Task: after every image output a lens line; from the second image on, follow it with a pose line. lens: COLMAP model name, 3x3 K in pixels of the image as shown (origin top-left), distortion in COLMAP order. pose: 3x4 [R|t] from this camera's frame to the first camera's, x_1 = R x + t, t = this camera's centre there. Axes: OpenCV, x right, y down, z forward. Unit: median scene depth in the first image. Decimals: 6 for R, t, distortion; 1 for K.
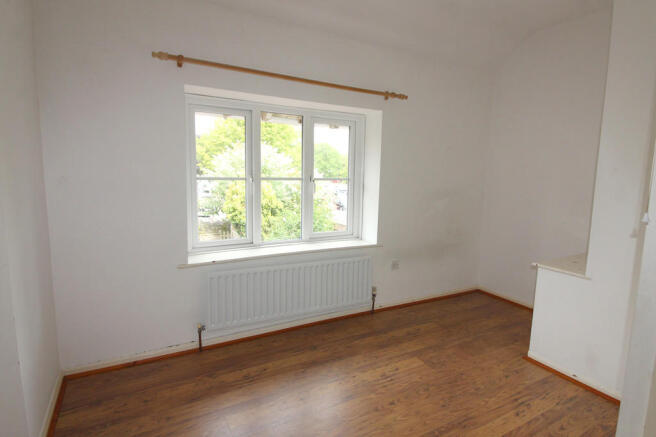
lens RADIAL K [[338.7, 0, 327.3], [0, 338.7, 210.2], [0, 0, 1]] dist [0.042586, 0.000098]
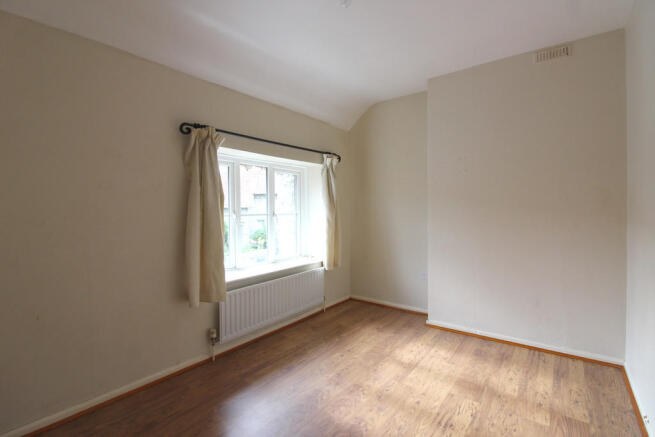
lens RADIAL K [[304.8, 0, 331.5], [0, 304.8, 216.3], [0, 0, 1]] dist [-0.001660, -0.000166]
pose [[0.919344, -0.056263, 0.389412, -0.300985], [0.087804, 0.994101, -0.063662, 0.010084], [-0.383533, 0.092719, 0.918861, -0.157942]]
